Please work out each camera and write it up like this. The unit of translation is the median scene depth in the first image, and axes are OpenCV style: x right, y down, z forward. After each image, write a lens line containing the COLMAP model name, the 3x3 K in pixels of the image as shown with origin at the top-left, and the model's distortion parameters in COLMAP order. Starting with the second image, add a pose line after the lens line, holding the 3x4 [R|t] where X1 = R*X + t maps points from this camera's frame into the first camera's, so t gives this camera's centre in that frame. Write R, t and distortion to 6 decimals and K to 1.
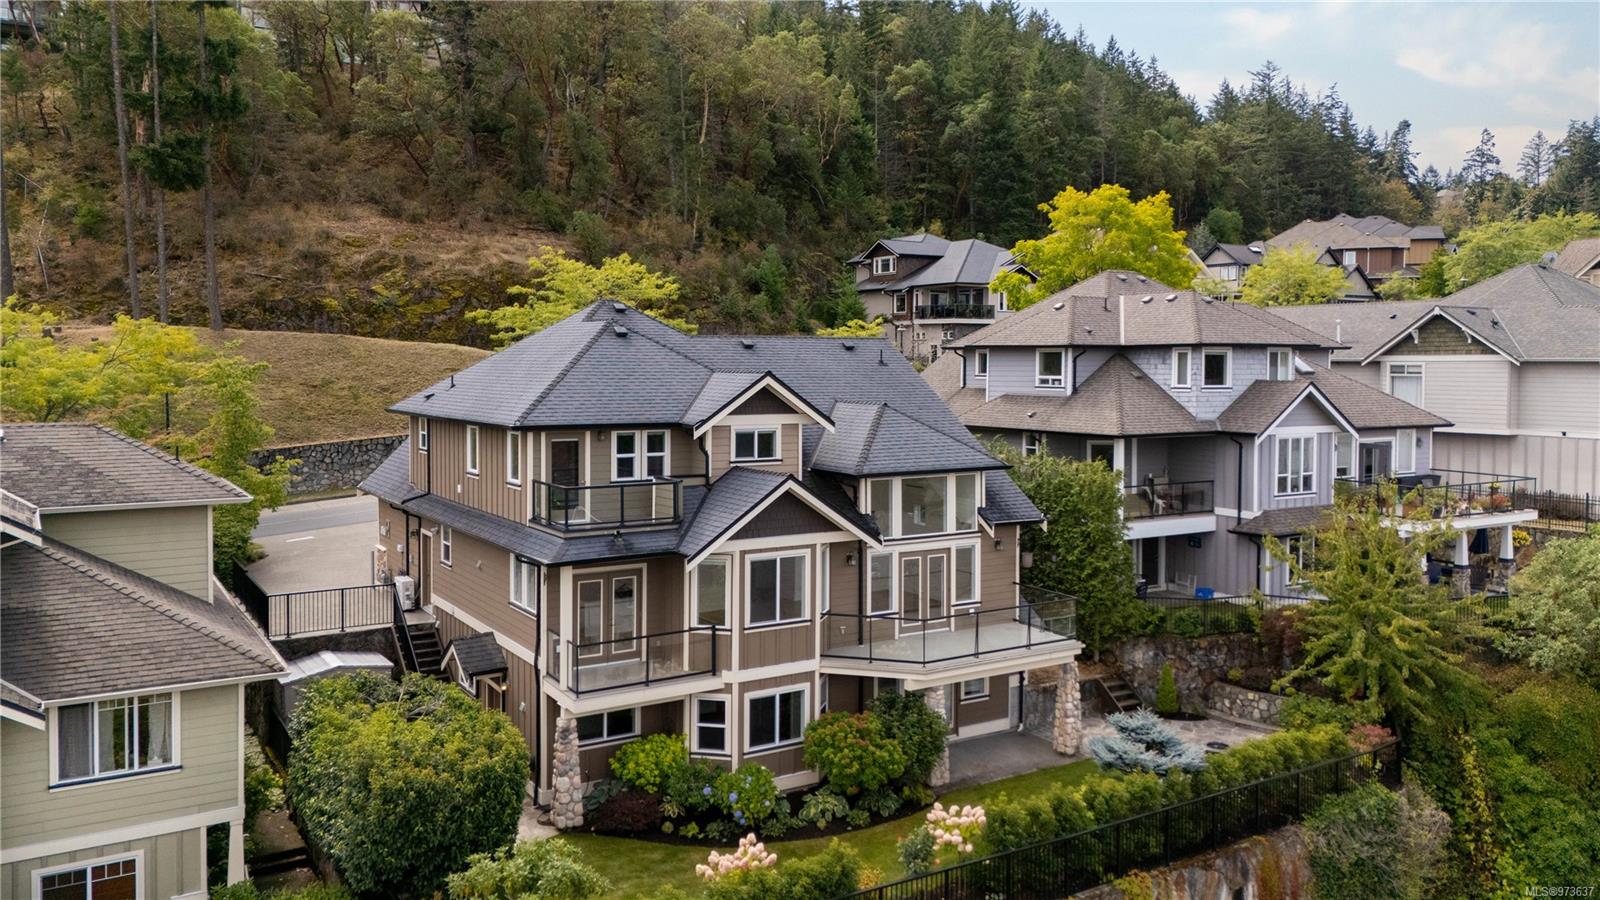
lens RADIAL K [[1186.7, 0, 800.0], [0, 1186.7, 450.0], [0, 0, 1]] dist [0.094104, -0.110983]
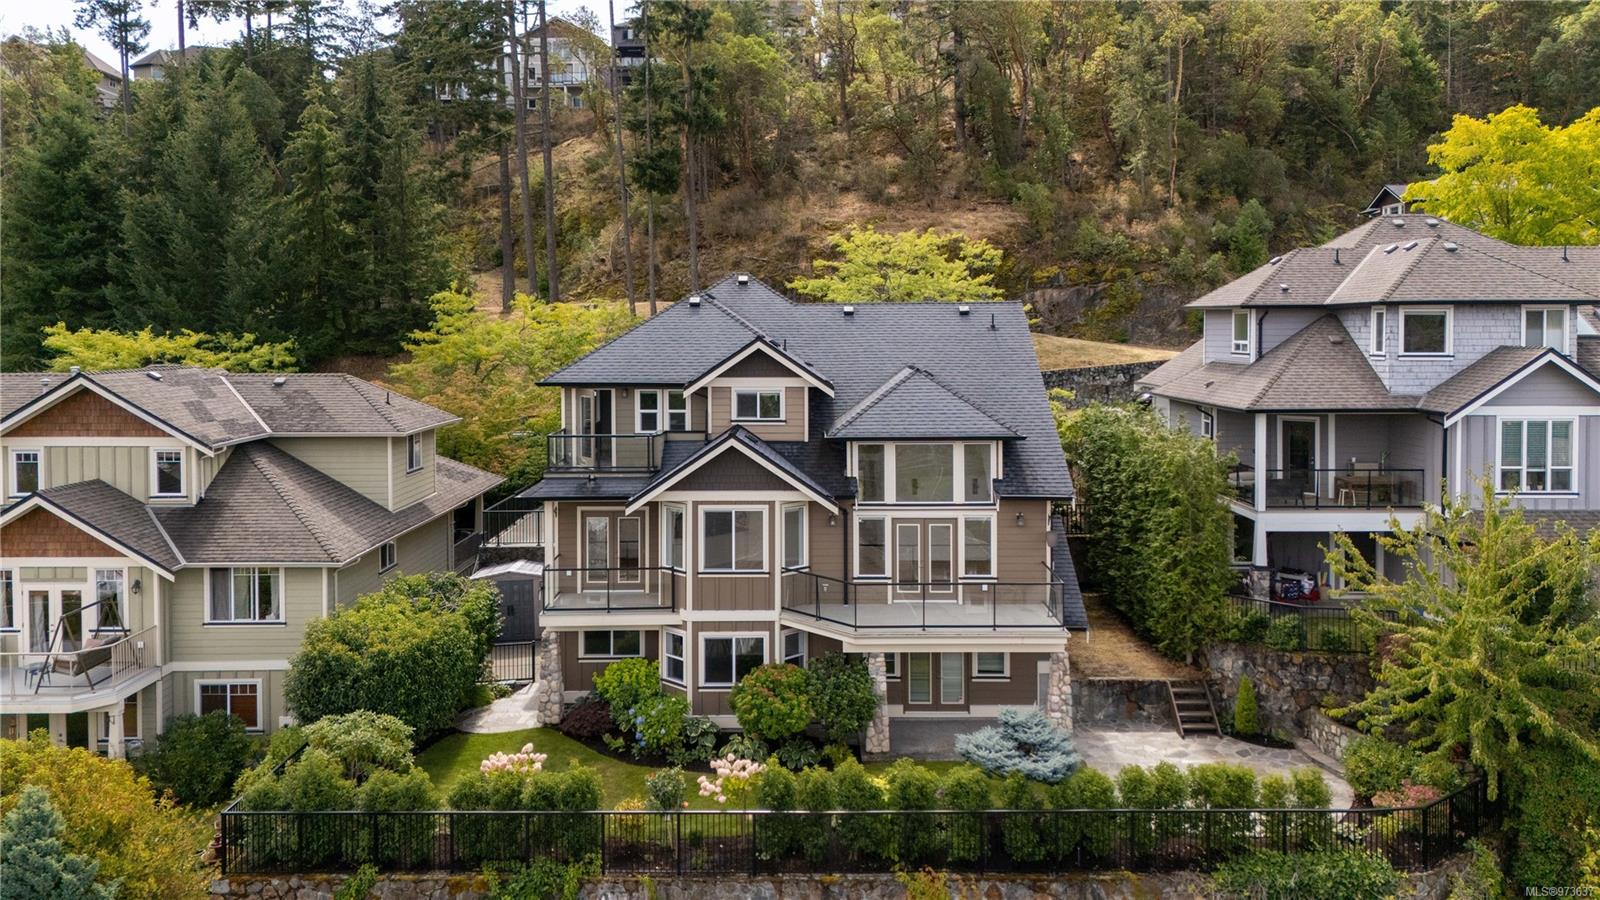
lens RADIAL K [[1137.5, 0, 799.7], [0, 1137.5, 414.2], [0, 0, 1]] dist [0.073949, -0.073372]
pose [[0.848769, 0.034243, -0.527654, 0.539982], [-0.033062, 0.999385, 0.011673, -0.009860], [0.527730, 0.007538, 0.849379, 0.150025]]
